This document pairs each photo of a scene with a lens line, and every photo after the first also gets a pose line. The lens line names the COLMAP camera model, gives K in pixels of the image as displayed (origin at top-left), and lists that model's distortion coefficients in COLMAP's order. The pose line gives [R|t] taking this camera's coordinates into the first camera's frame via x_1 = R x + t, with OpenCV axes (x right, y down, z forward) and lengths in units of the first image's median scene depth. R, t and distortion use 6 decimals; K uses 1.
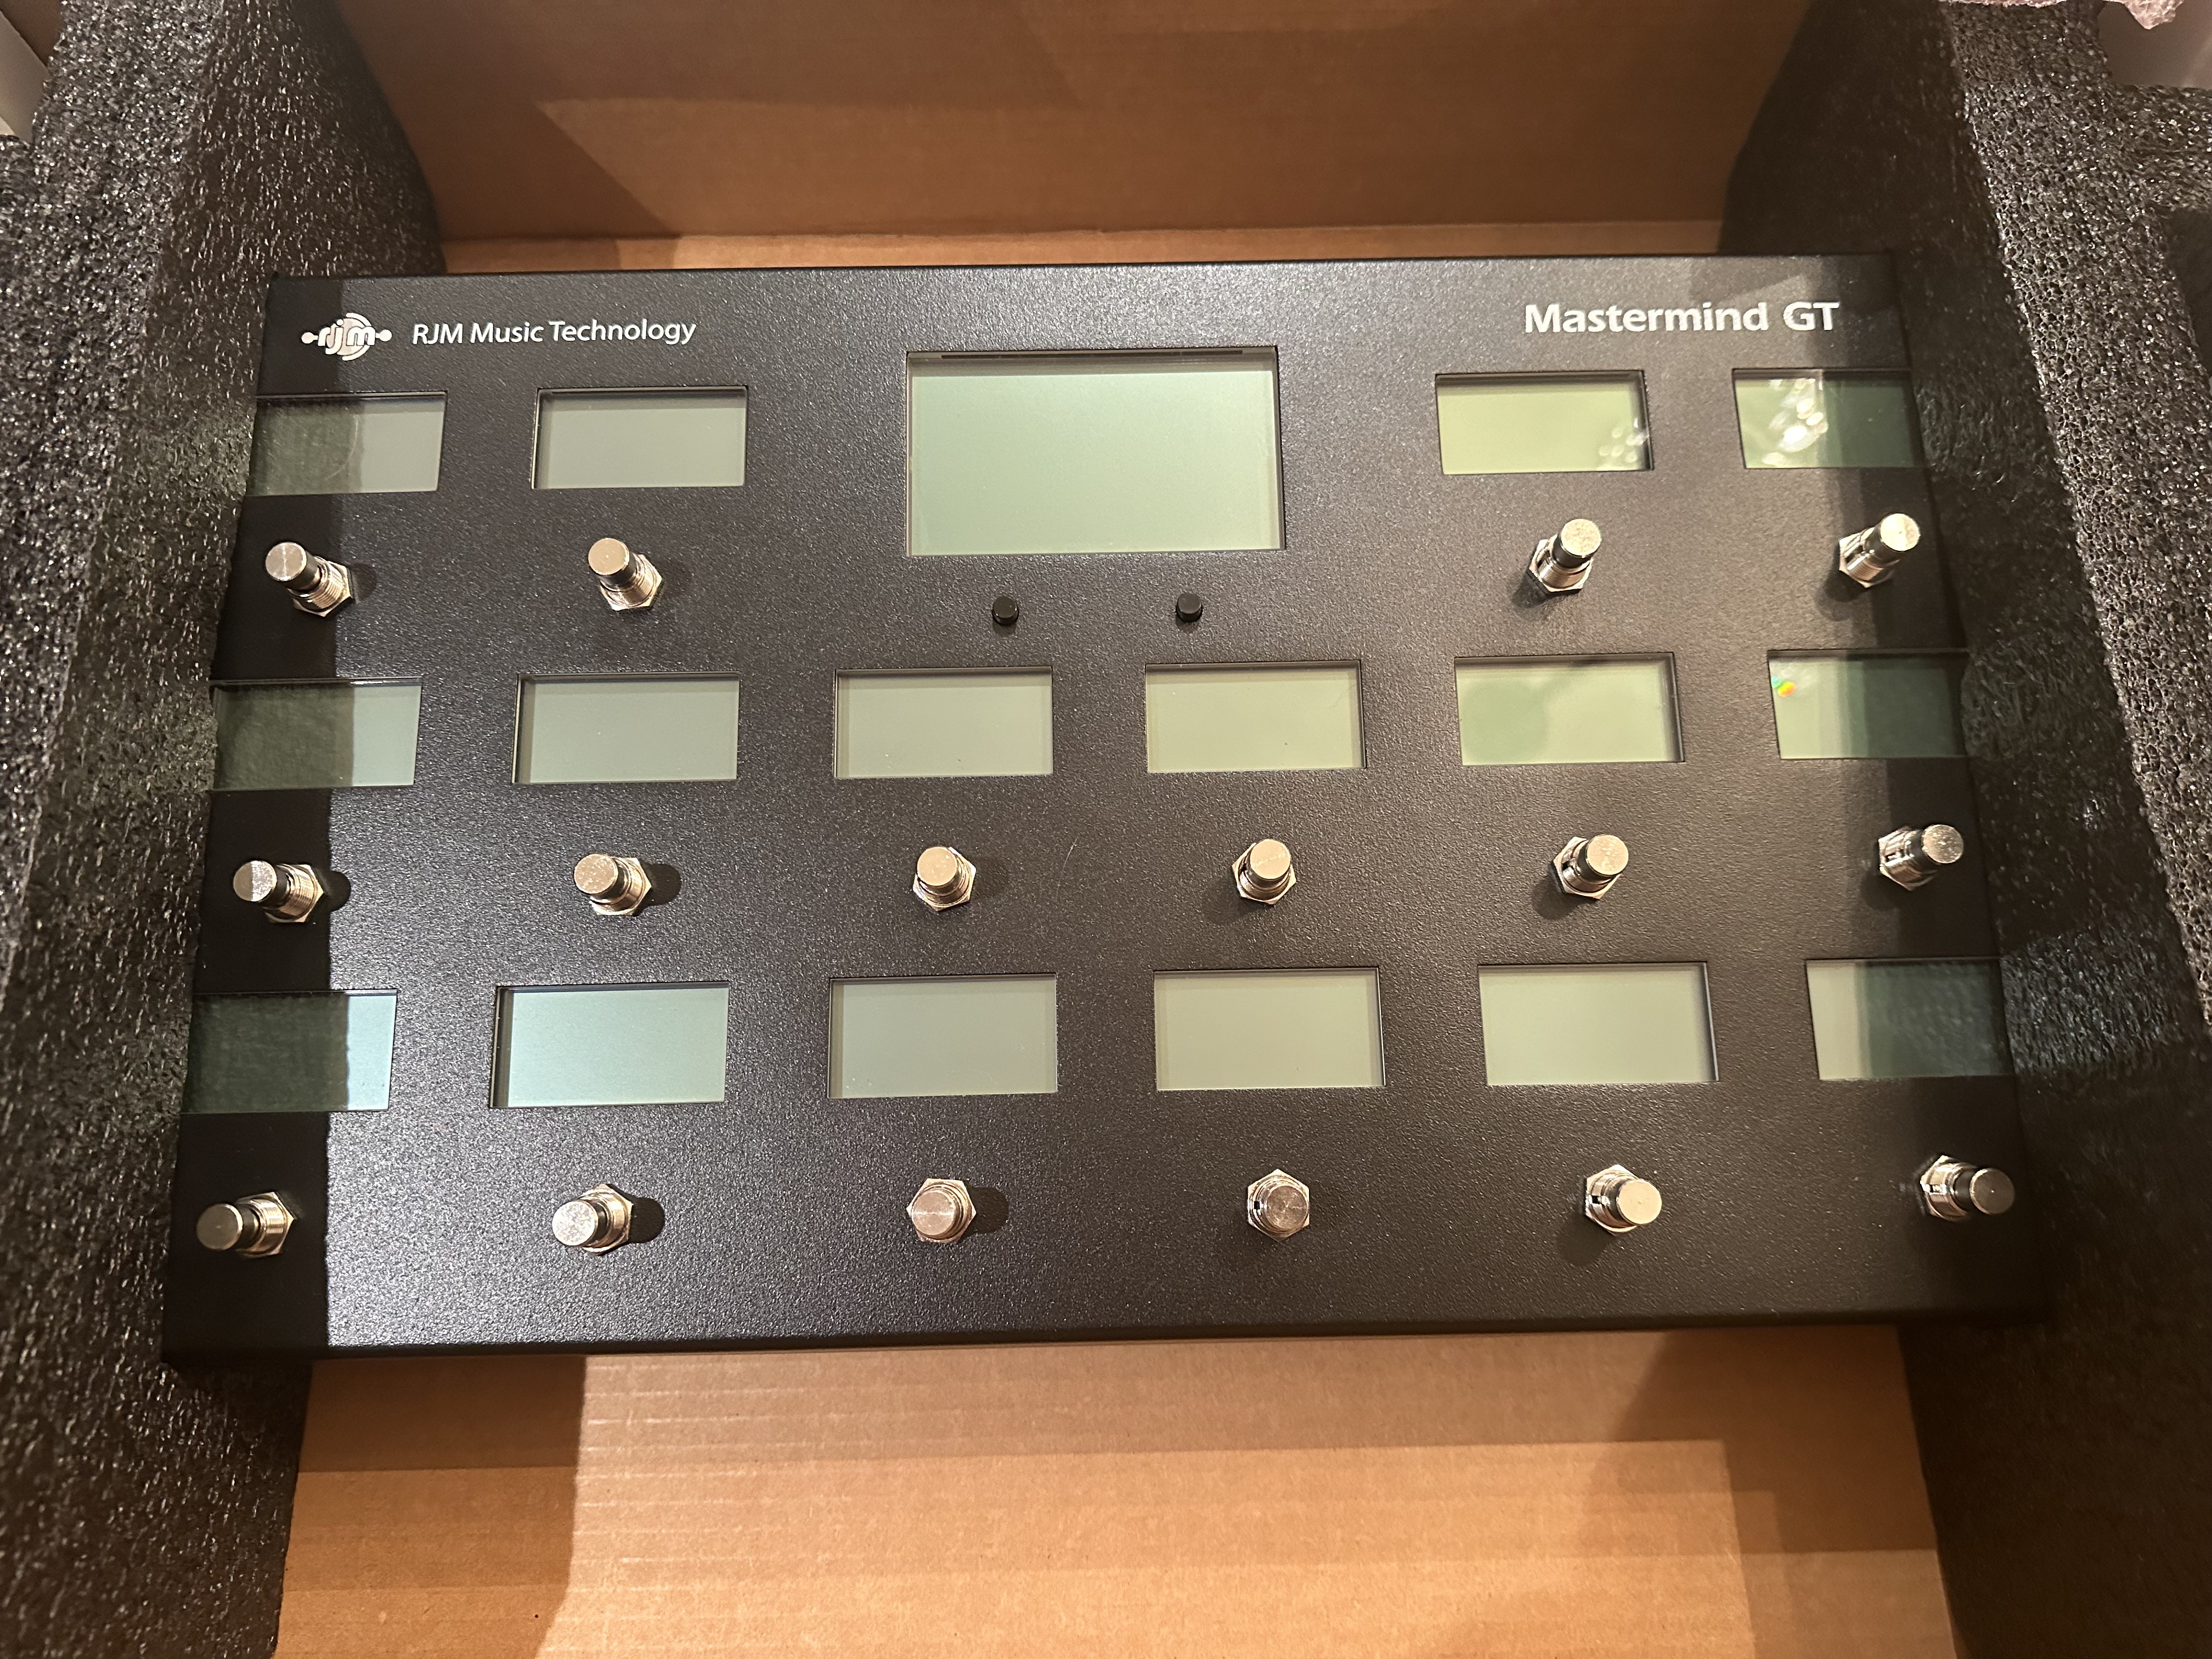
lens RADIAL K [[1605.4, 0, 1104.7], [0, 1605.4, 831.3], [0, 0, 1]] dist [-0.016850, -0.002506]
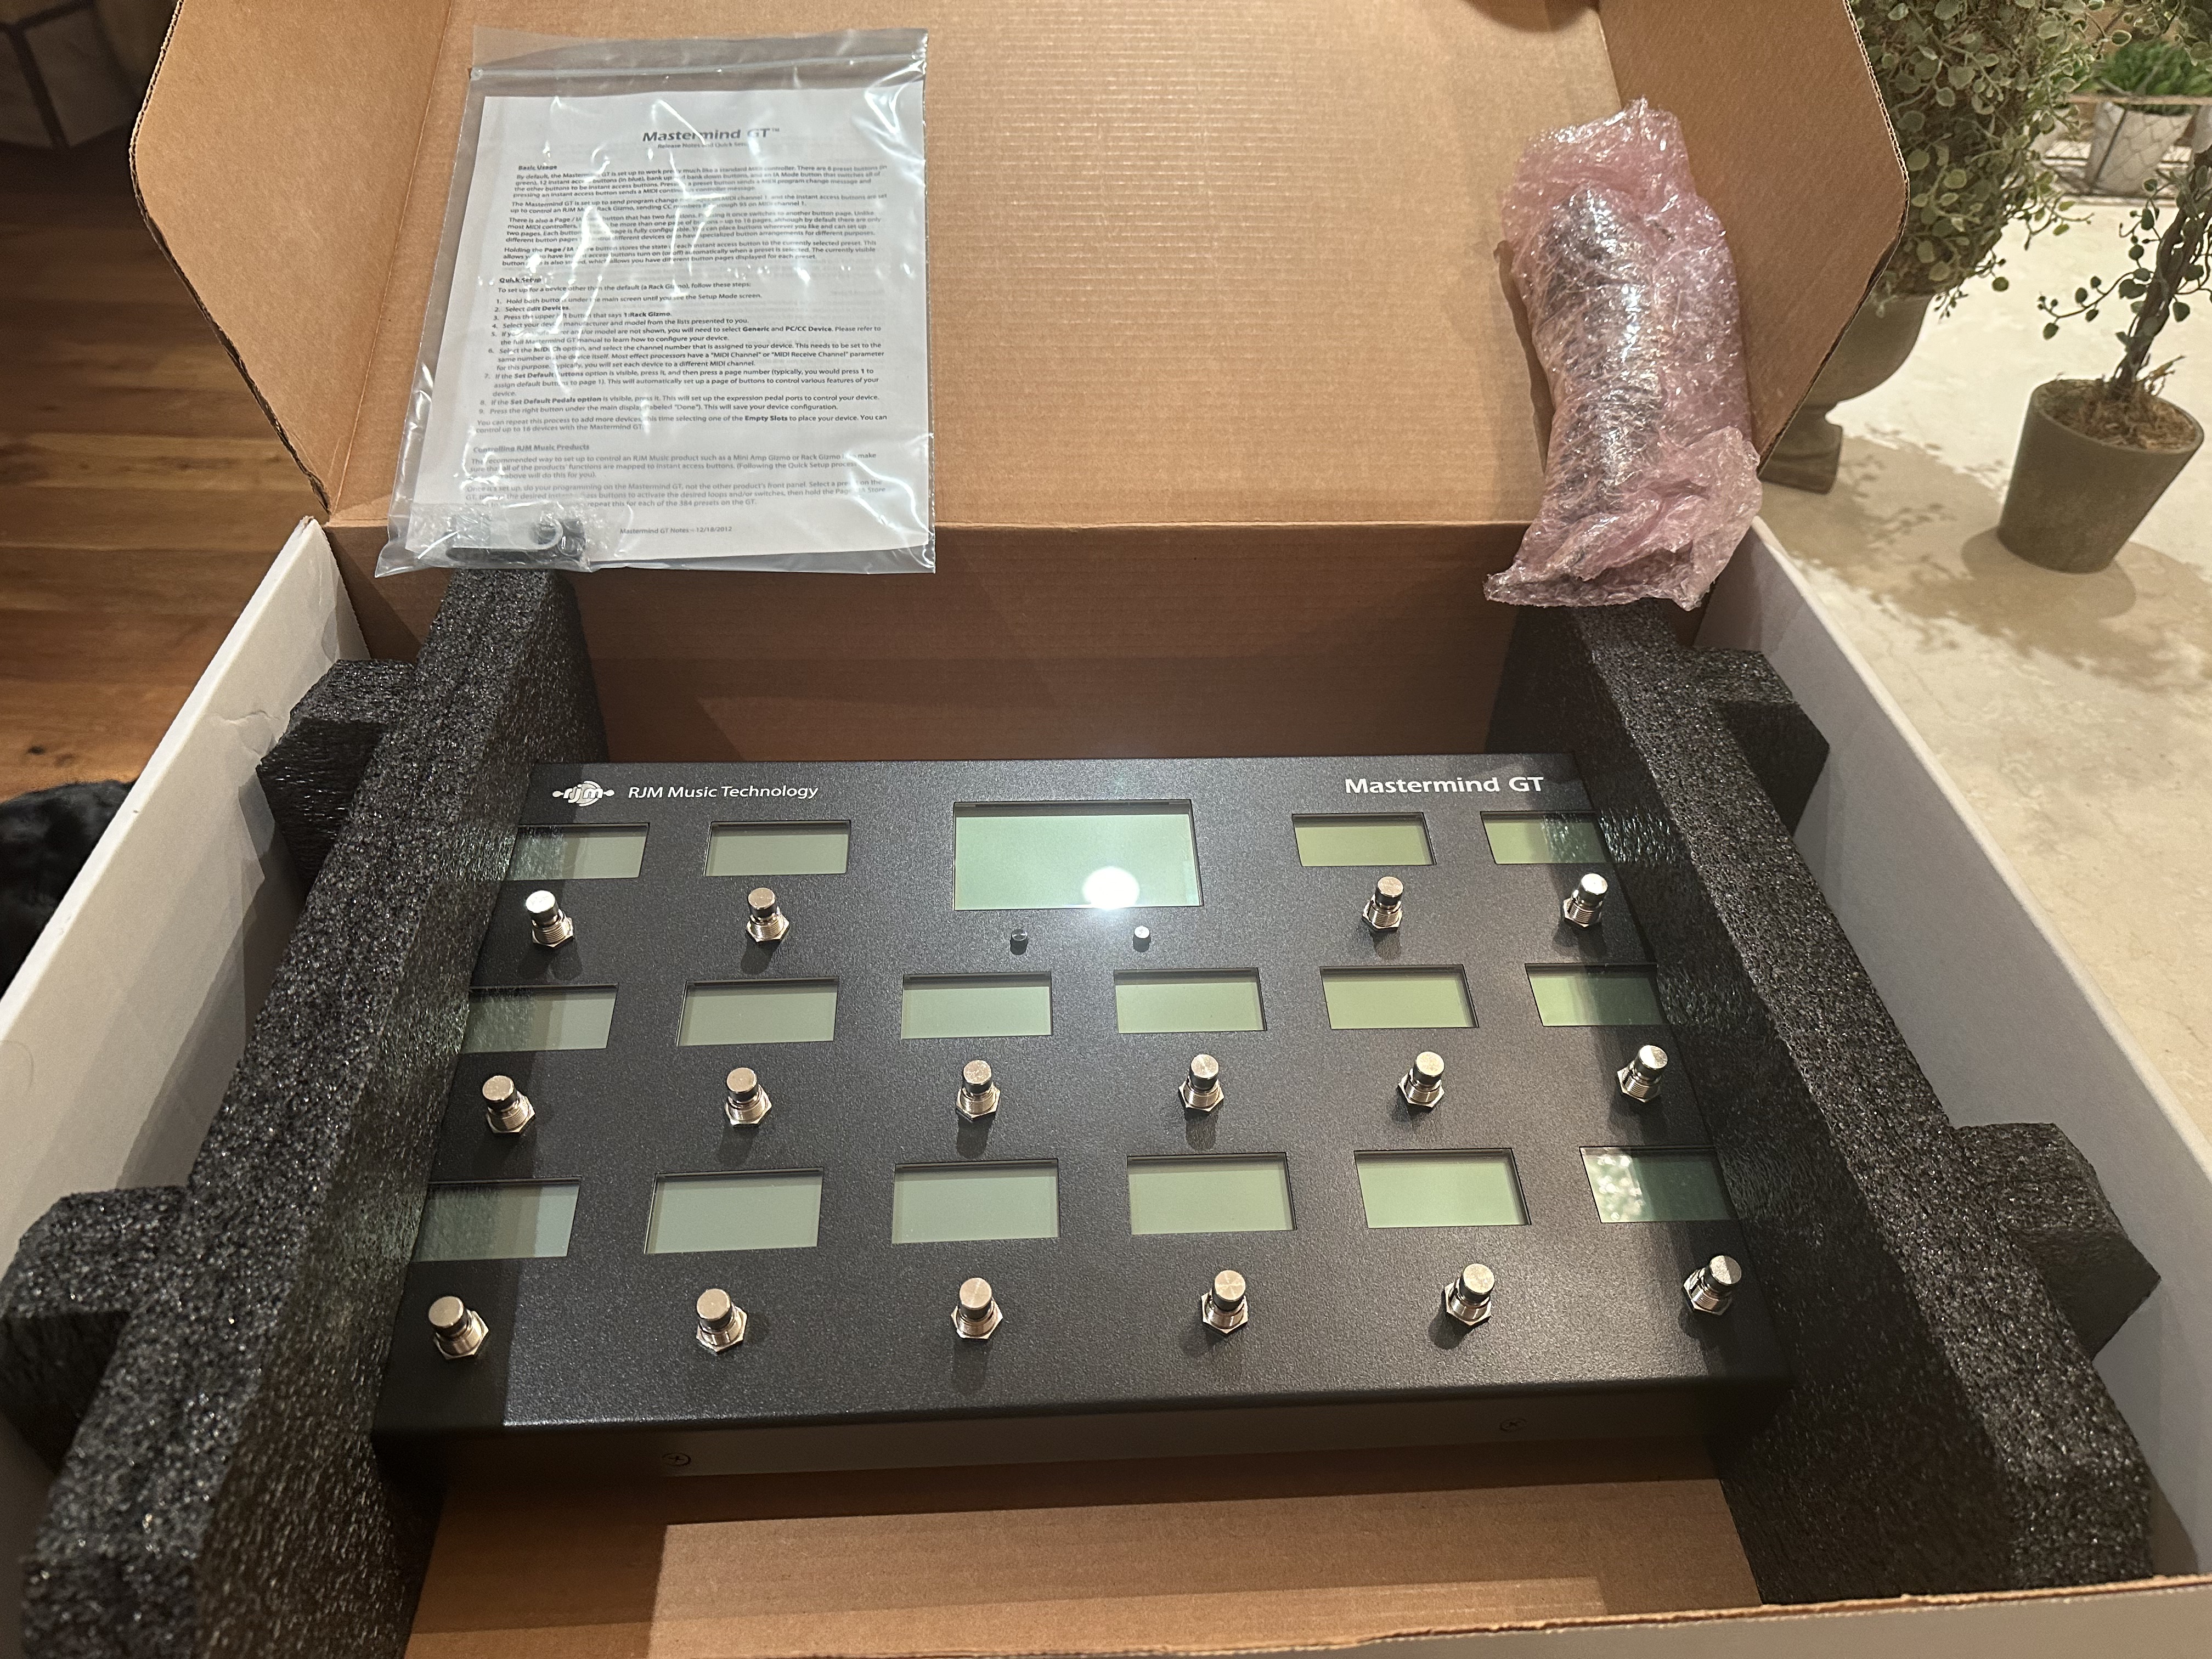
lens RADIAL K [[1547.2, 0, 1077.6], [0, 1547.2, 837.0], [0, 0, 1]] dist [0.023655, -0.042042]
pose [[0.999064, 0.002502, 0.043187, -0.068510], [0.018104, 0.882513, -0.469939, 0.453158], [-0.039289, 0.470281, 0.881642, -0.320877]]
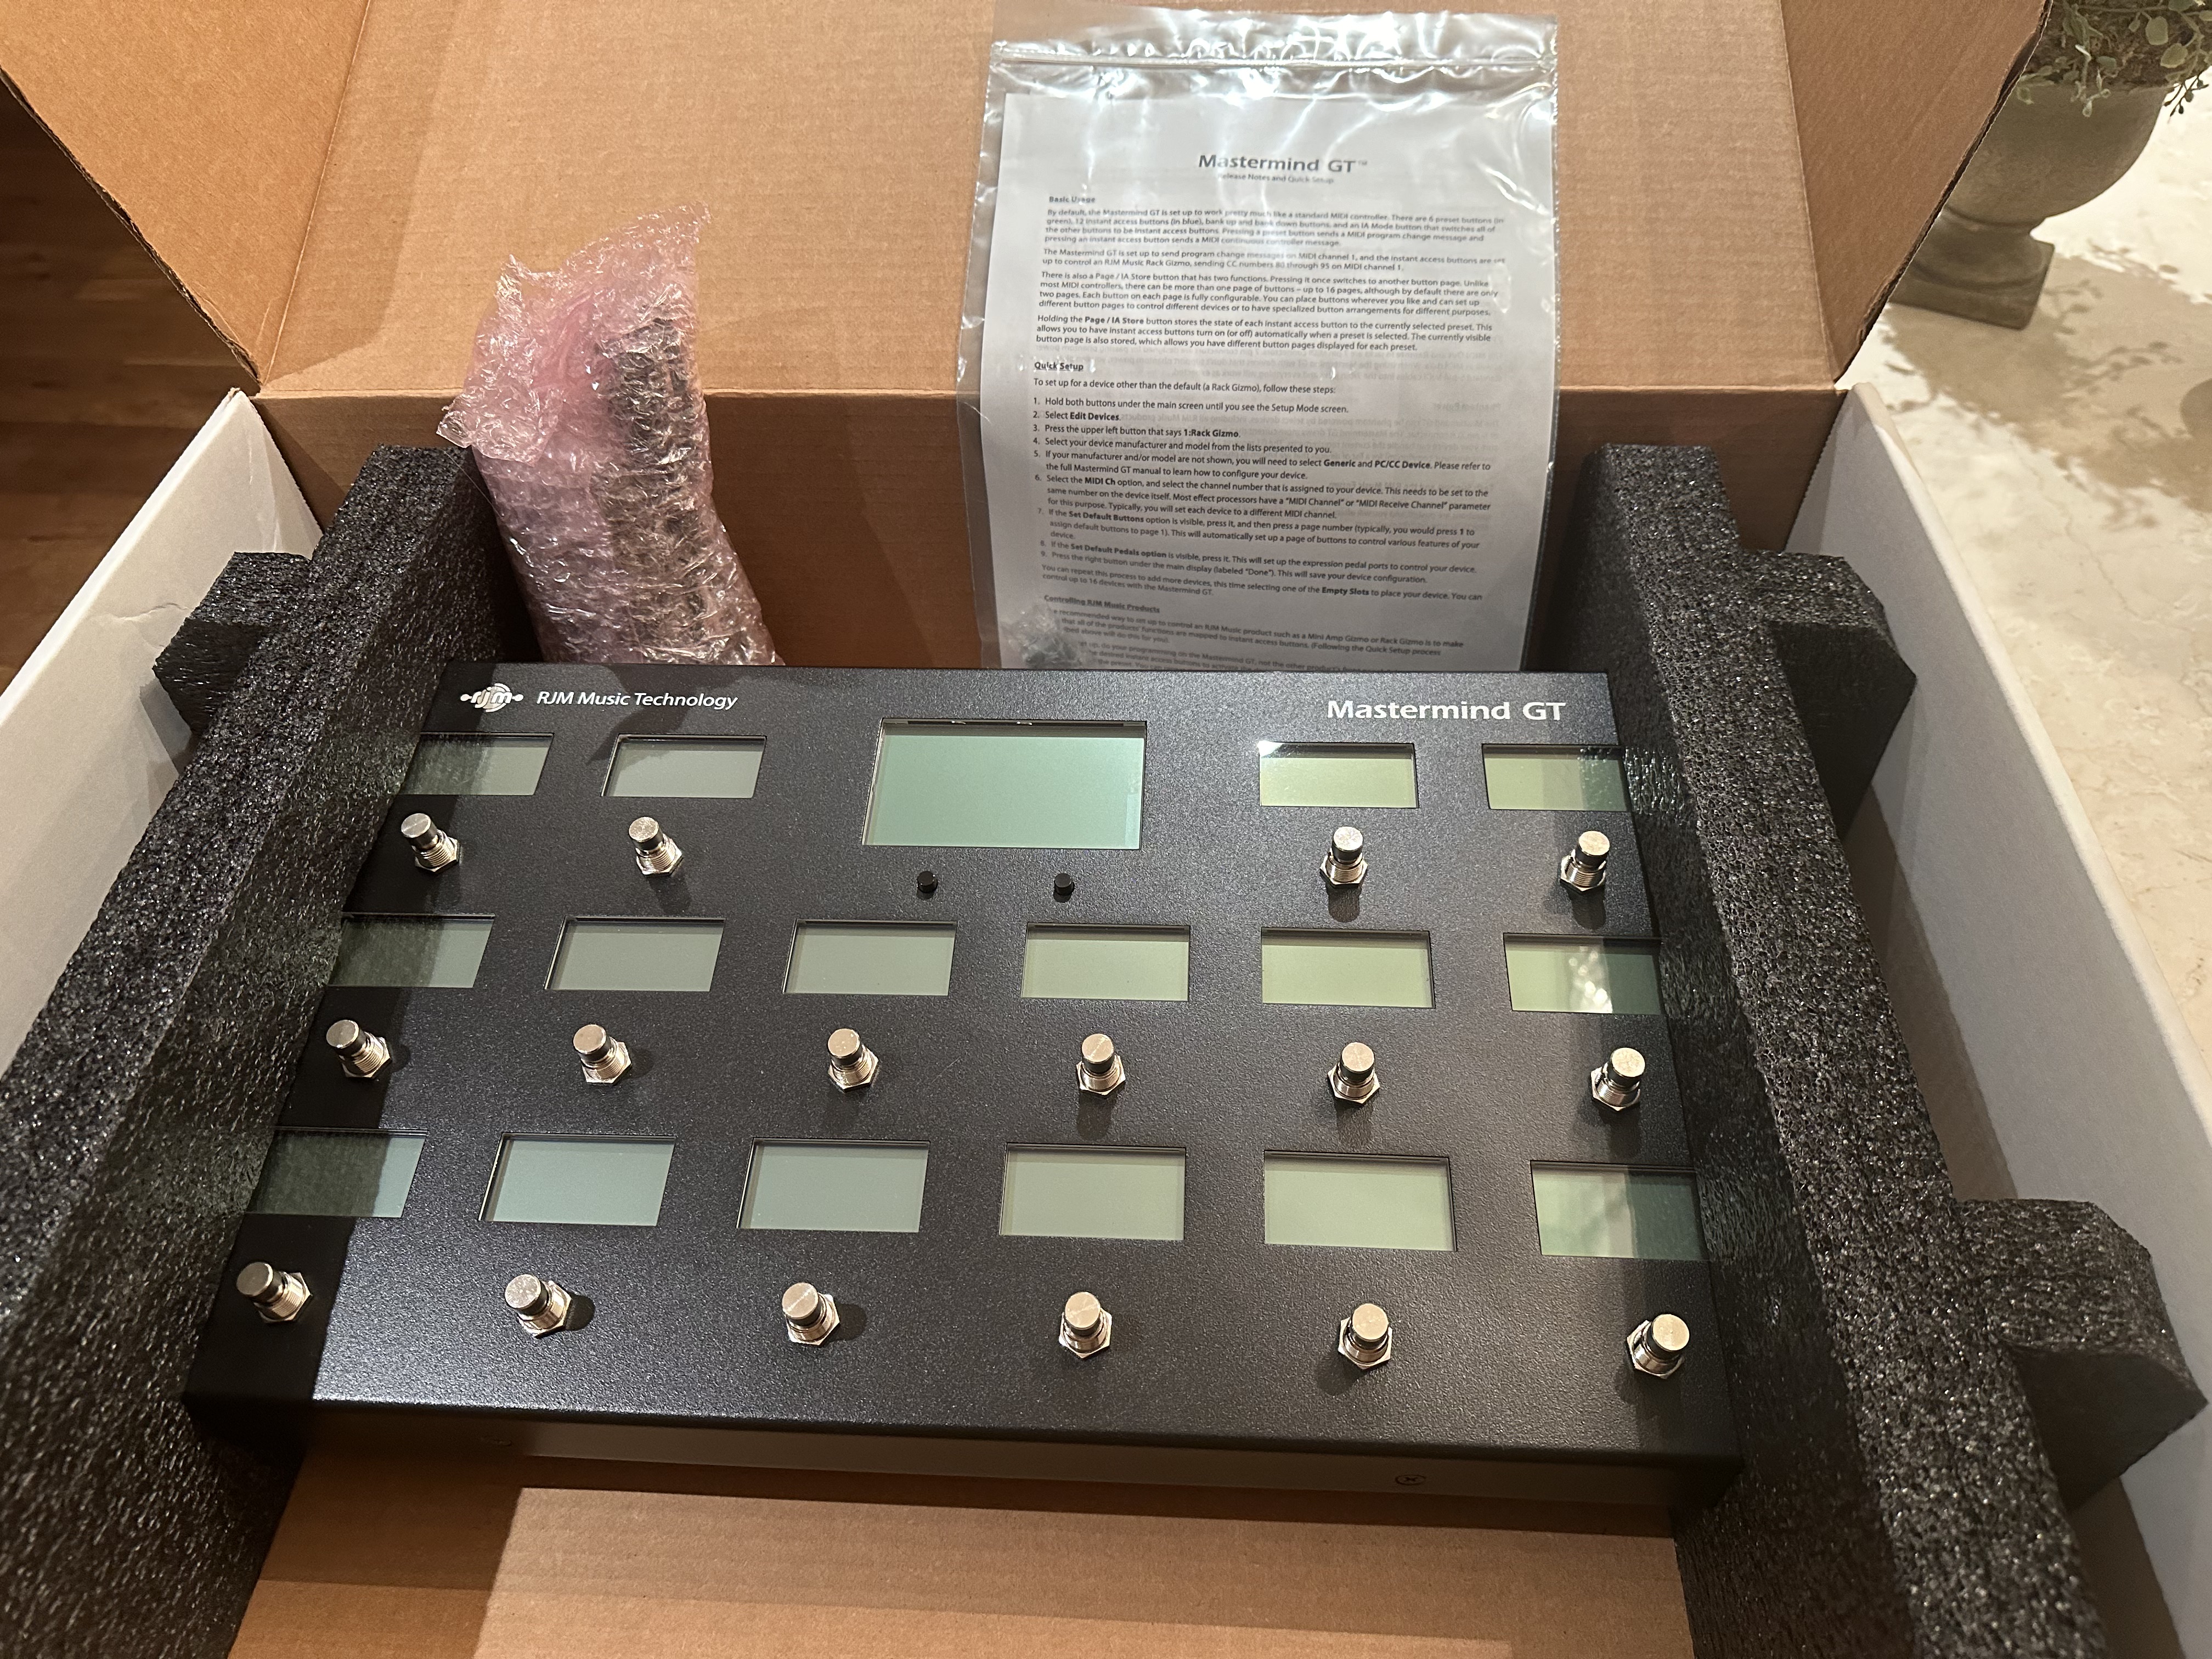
lens RADIAL K [[1560.2, 0, 1070.7], [0, 1560.2, 827.2], [0, 0, 1]] dist [-0.001890, -0.012072]
pose [[0.995685, 0.033101, -0.086690, 0.170536], [-0.062529, 0.929601, -0.363226, 0.281967], [0.068564, 0.367079, 0.927659, -0.219074]]
